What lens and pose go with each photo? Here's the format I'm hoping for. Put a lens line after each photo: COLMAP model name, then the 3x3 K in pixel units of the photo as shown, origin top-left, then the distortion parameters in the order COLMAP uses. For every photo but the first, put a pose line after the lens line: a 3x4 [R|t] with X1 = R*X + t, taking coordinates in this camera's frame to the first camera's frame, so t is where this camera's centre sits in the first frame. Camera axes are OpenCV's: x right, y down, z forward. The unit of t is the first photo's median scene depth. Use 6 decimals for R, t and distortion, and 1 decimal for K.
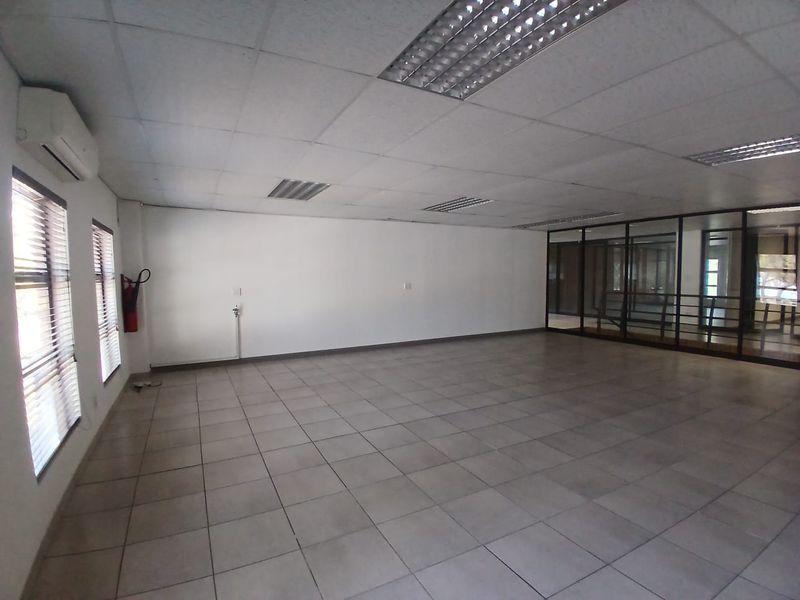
lens RADIAL K [[400.8, 0, 396.7], [0, 400.8, 298.8], [0, 0, 1]] dist [-0.010320, -0.034383]
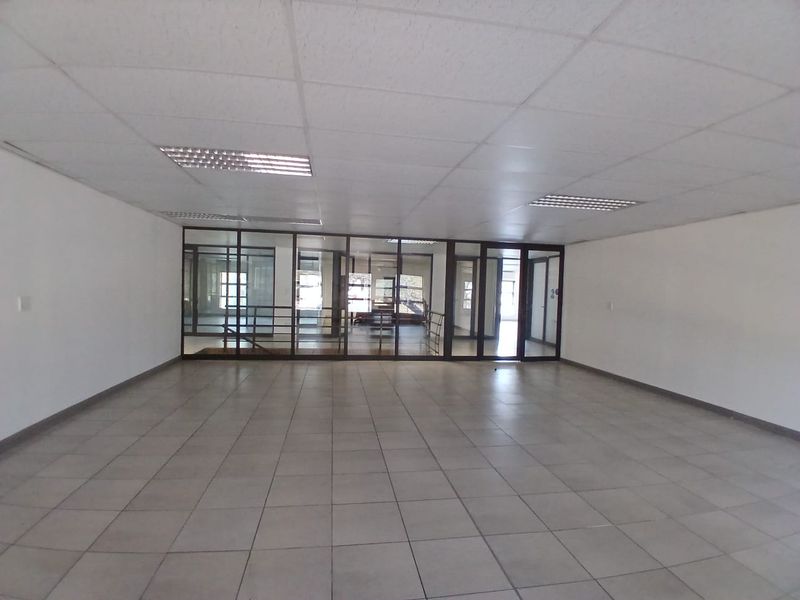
lens RADIAL K [[400.8, 0, 383.0], [0, 400.8, 301.8], [0, 0, 1]] dist [-0.010320, -0.034383]
pose [[0.325340, -0.012439, 0.945515, -0.242923], [0.024682, 0.999685, 0.004658, -0.025847], [-0.945275, 0.021822, 0.325544, 0.472067]]
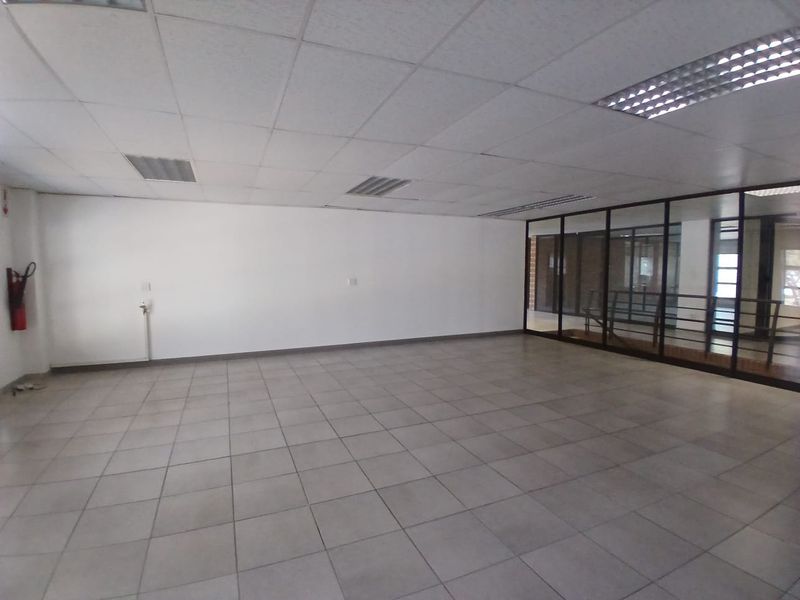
lens RADIAL K [[400.8, 0, 399.9], [0, 400.8, 303.8], [0, 0, 1]] dist [-0.010320, -0.034383]
pose [[0.997484, 0.013737, -0.069553, 0.190298], [-0.011748, 0.999512, 0.028931, -0.009411], [0.069916, -0.028041, 0.997159, 0.112749]]
